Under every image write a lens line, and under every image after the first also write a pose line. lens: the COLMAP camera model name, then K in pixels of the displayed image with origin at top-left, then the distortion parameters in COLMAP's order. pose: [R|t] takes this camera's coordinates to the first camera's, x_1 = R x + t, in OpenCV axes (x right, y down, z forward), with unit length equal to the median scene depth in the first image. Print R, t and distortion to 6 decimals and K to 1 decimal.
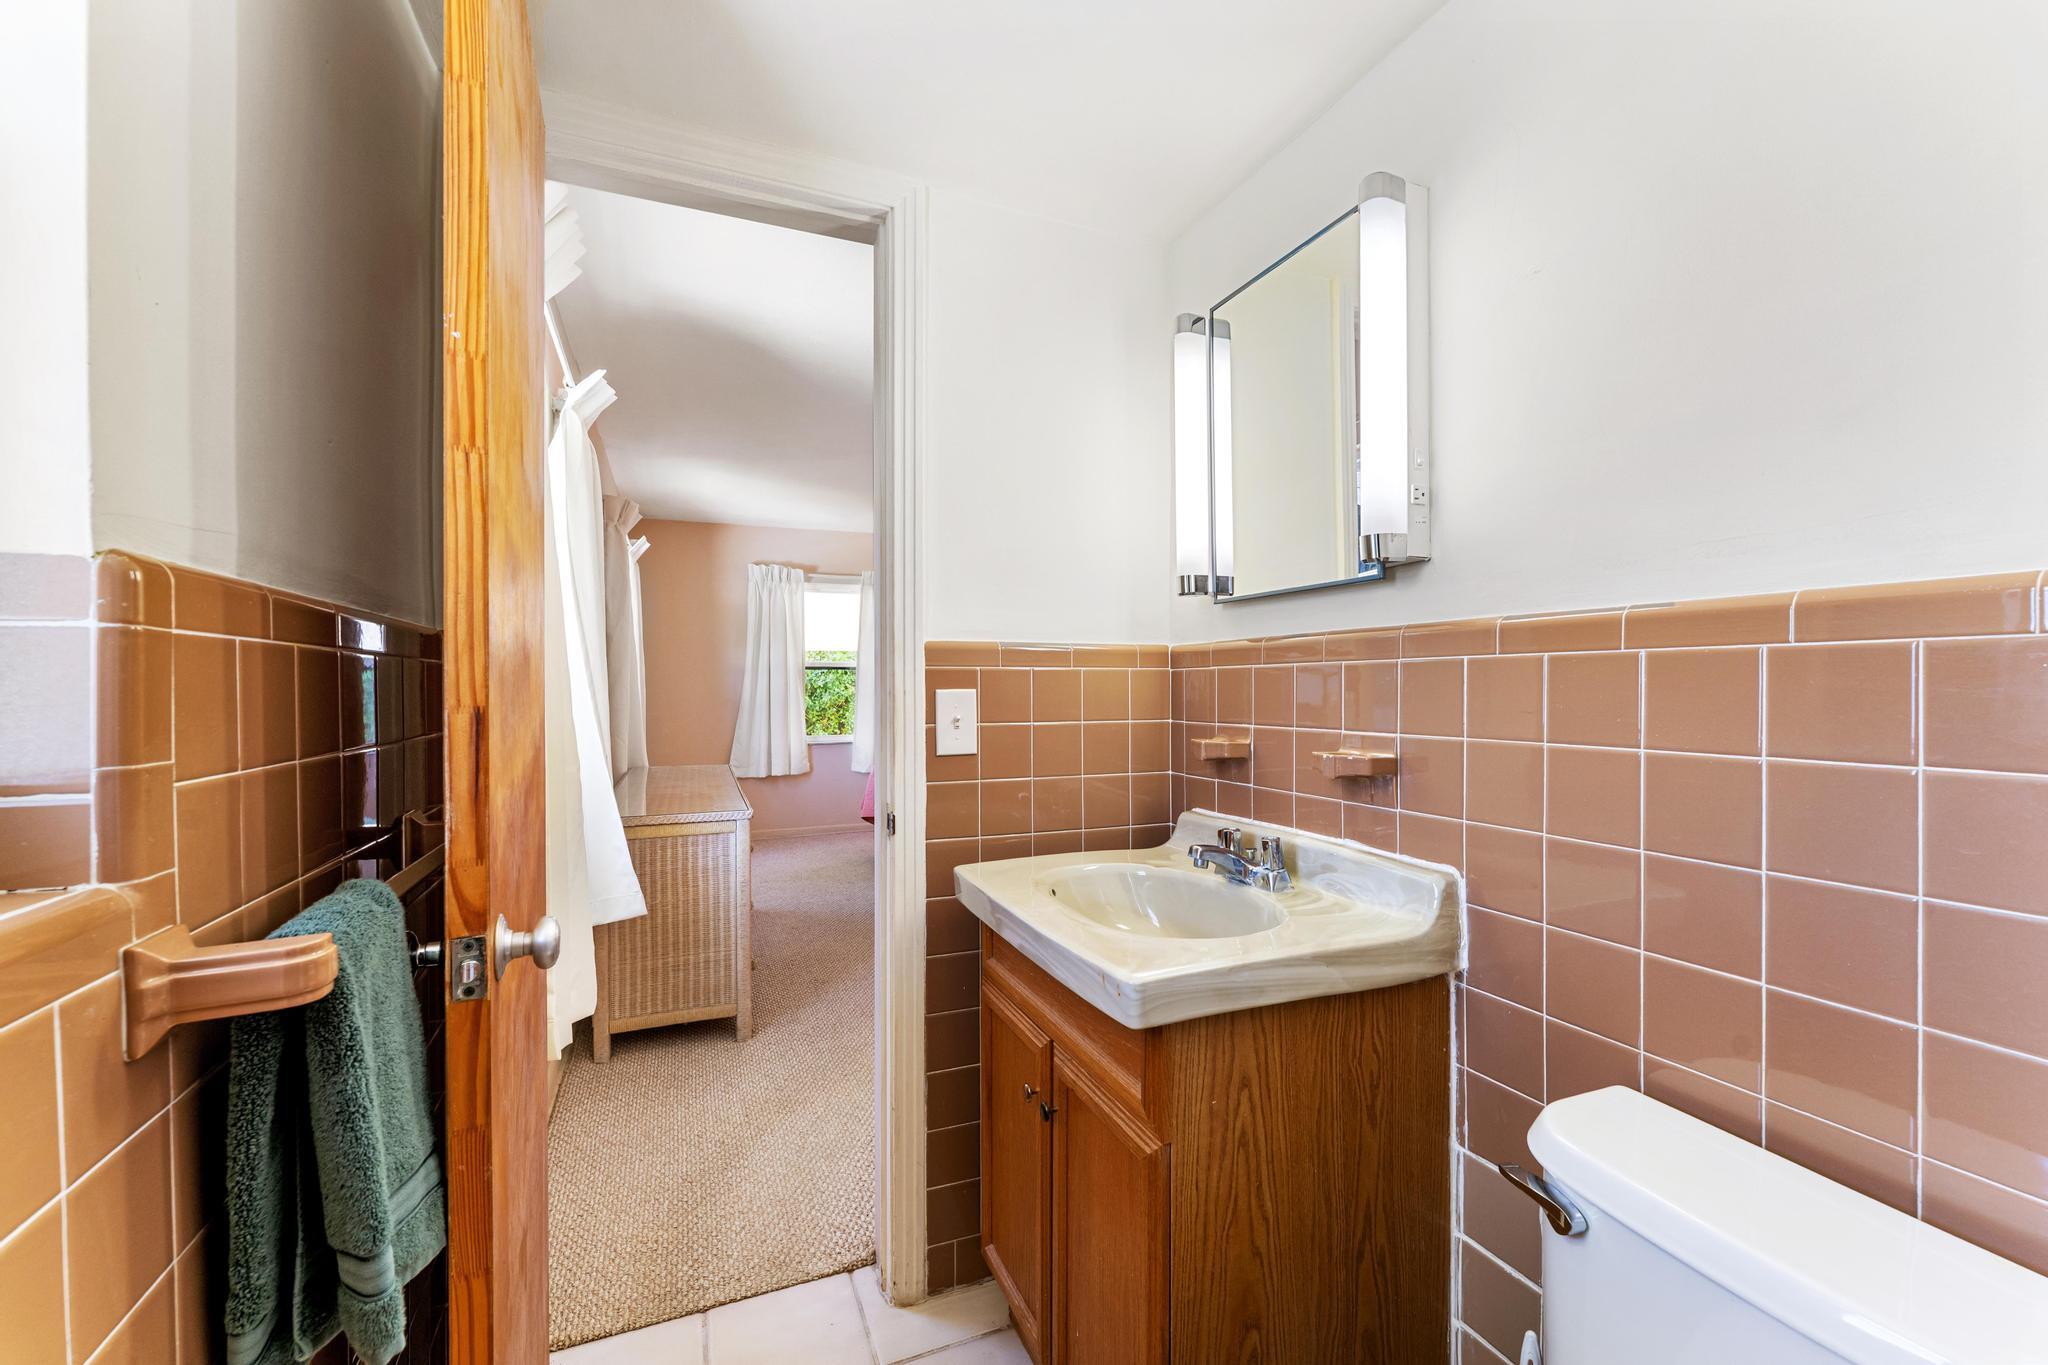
lens RADIAL K [[834.4, 0, 1024.0], [0, 834.4, 682.5], [0, 0, 1]] dist [0.002855, 0.000077]
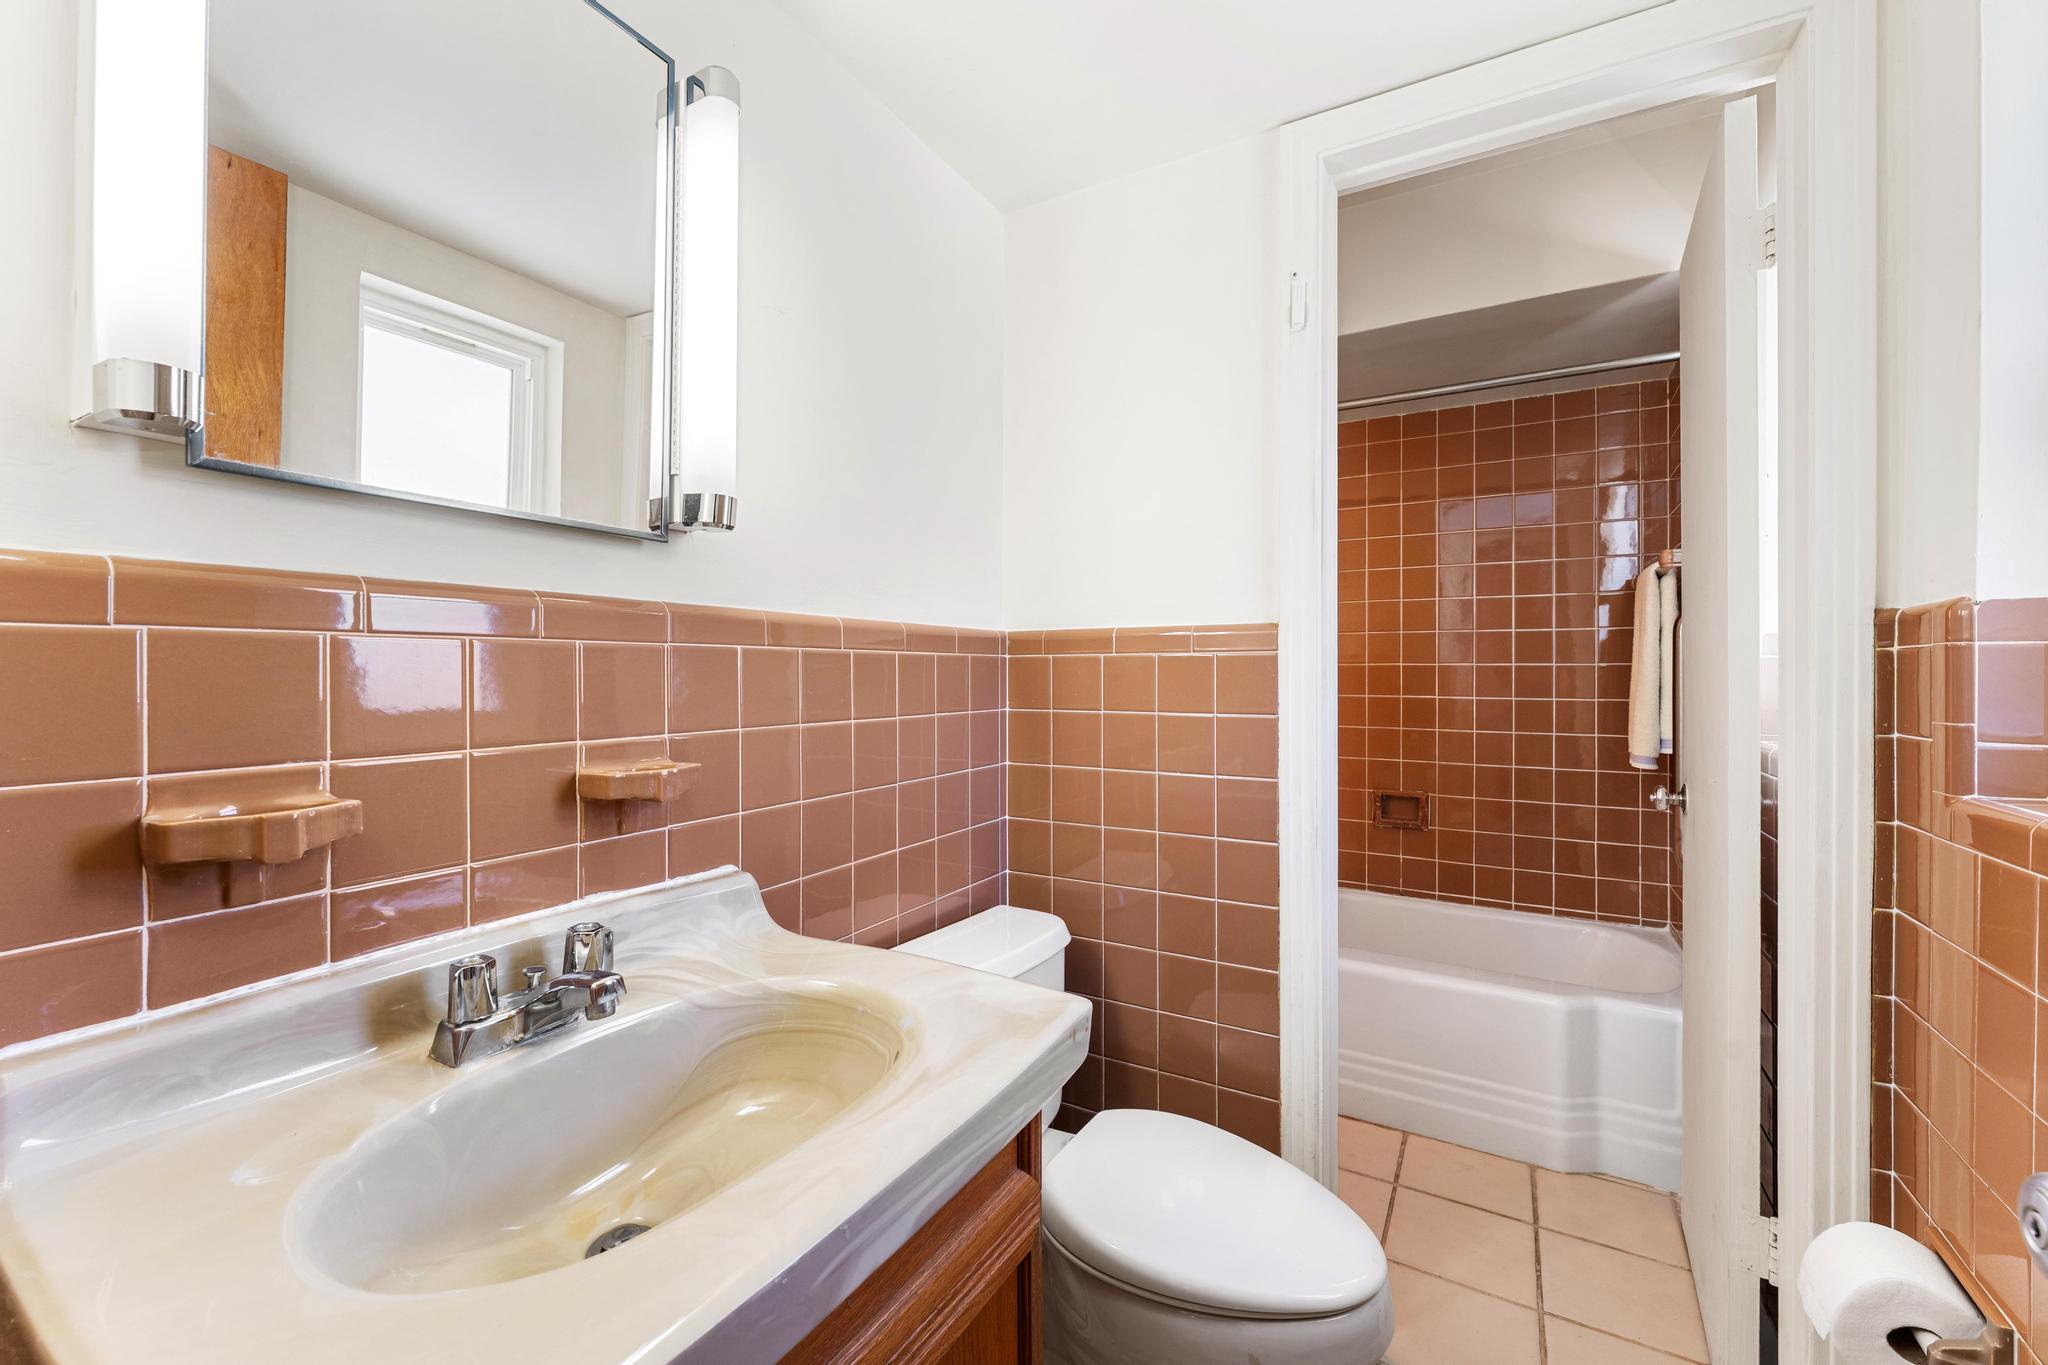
lens RADIAL K [[823.3, 0, 1036.6], [0, 823.3, 660.2], [0, 0, 1]] dist [-0.001217, 0.000003]
pose [[-0.605256, 0.012523, 0.795932, -0.419538], [0.001427, 0.999892, -0.014647, 0.000334], [-0.796029, -0.007729, -0.605208, 1.196663]]
